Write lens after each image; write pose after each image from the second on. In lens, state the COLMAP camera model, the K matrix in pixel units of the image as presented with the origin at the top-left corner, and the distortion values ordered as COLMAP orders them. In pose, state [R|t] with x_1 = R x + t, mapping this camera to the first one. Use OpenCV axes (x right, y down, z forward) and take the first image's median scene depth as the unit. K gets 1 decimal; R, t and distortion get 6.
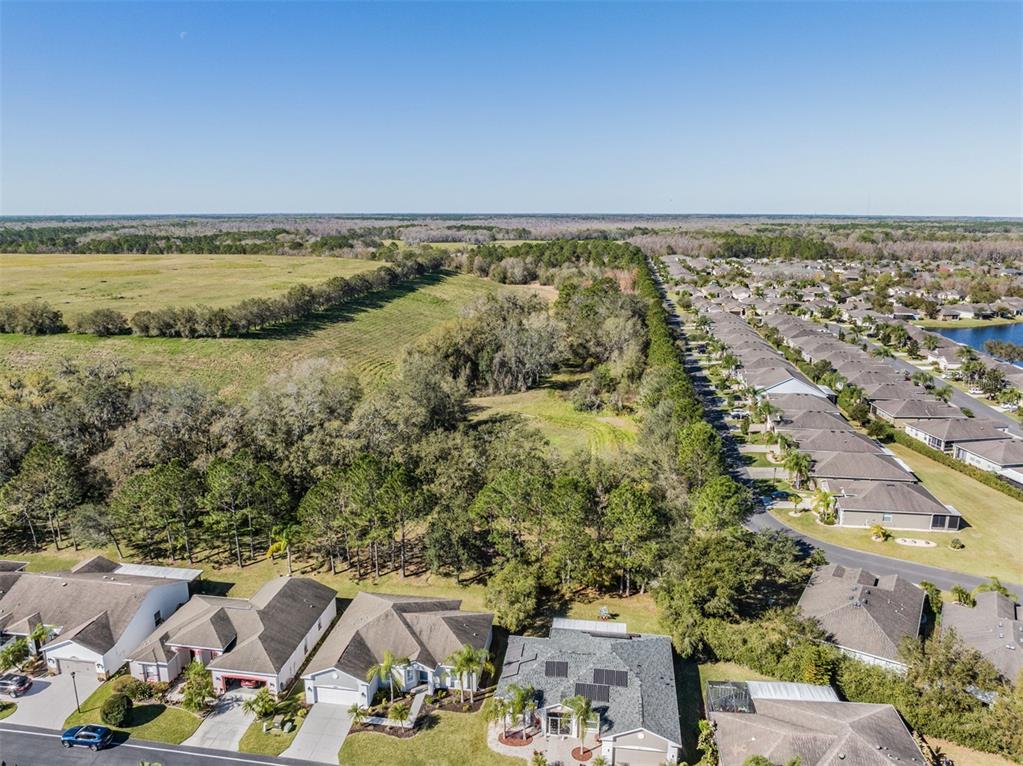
lens RADIAL K [[730.4, 0, 511.5], [0, 730.4, 383.0], [0, 0, 1]] dist [-0.040314, 0.005632]
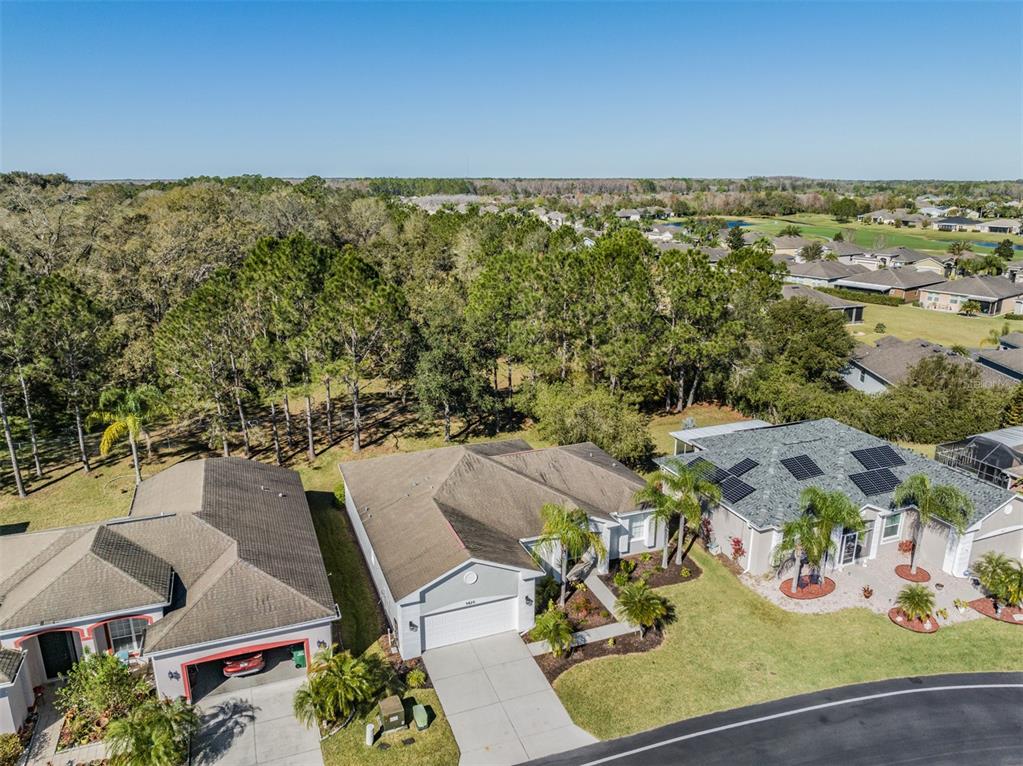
lens RADIAL K [[719.4, 0, 511.5], [0, 719.4, 383.0], [0, 0, 1]] dist [-0.048871, 0.021512]
pose [[0.871666, -0.135924, 0.470875, -0.323331], [0.112266, 0.990602, 0.078128, 0.192525], [-0.477069, -0.015239, 0.878733, 0.455761]]
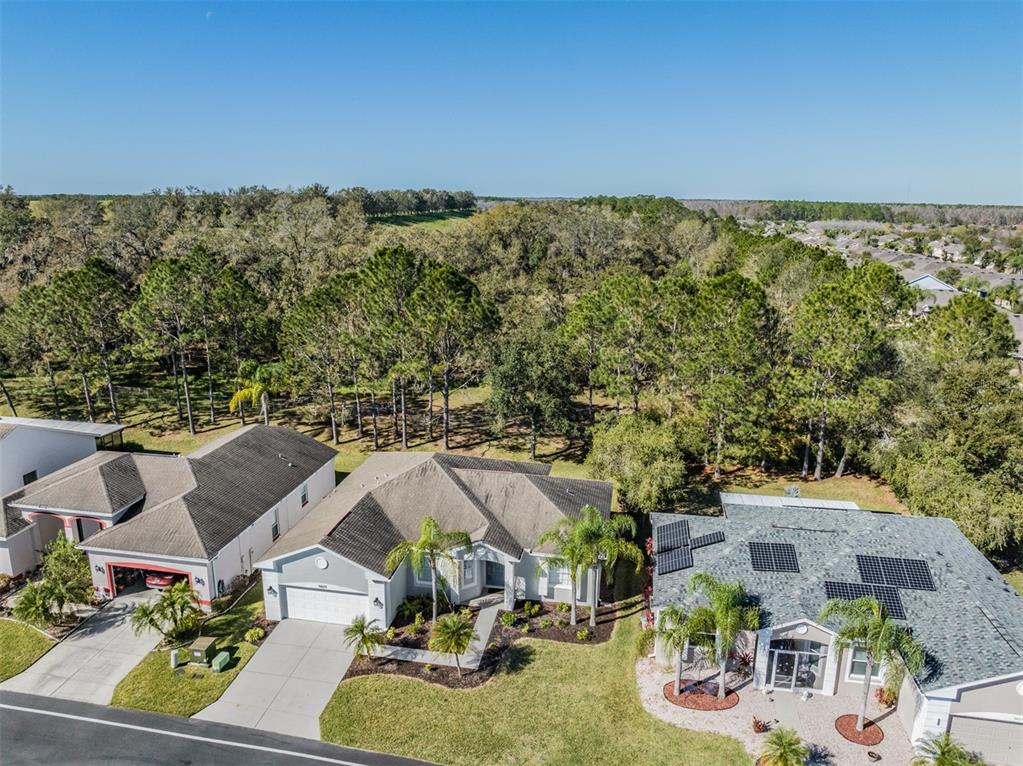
lens RADIAL K [[737.8, 0, 511.5], [0, 737.8, 383.0], [0, 0, 1]] dist [-0.039344, 0.005702]
pose [[0.999372, 0.016370, -0.031416, -0.076926], [-0.015819, 0.999718, 0.017698, 0.208670], [0.031696, -0.017190, 0.999350, 0.388690]]
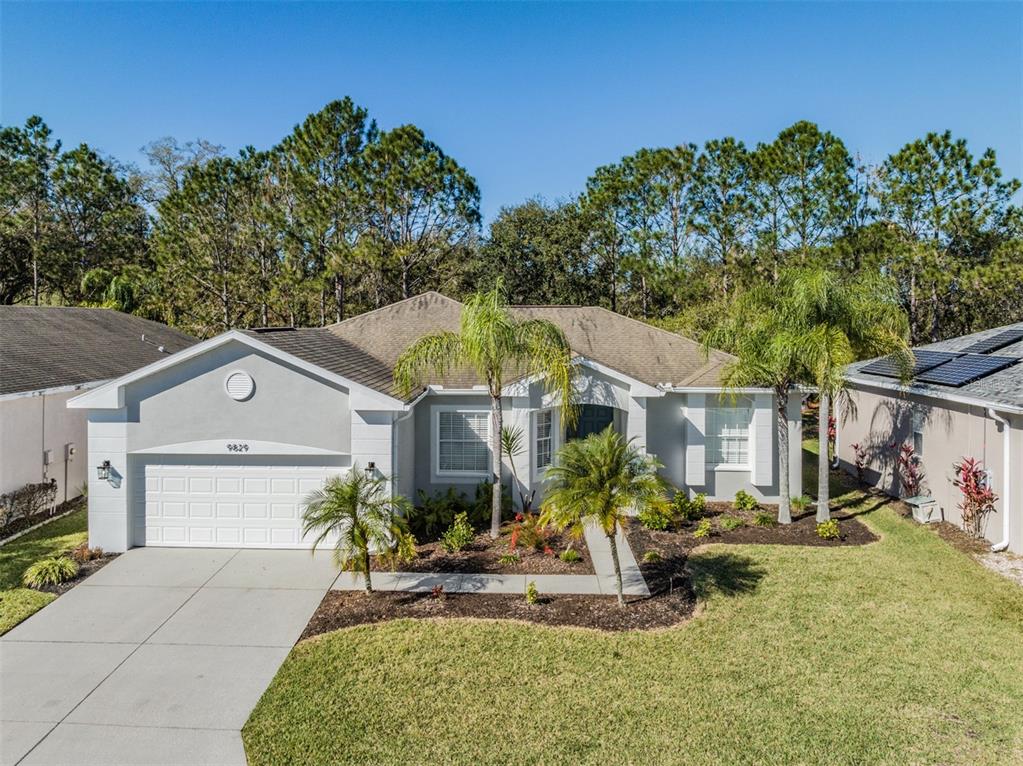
lens RADIAL K [[741.8, 0, 510.5], [0, 741.8, 319.3], [0, 0, 1]] dist [-0.034786, 0.002872]
pose [[0.992163, 0.000844, 0.124947, -0.148431], [0.027388, 0.974190, -0.224061, 0.336919], [-0.121911, 0.225728, 0.966532, 0.601749]]
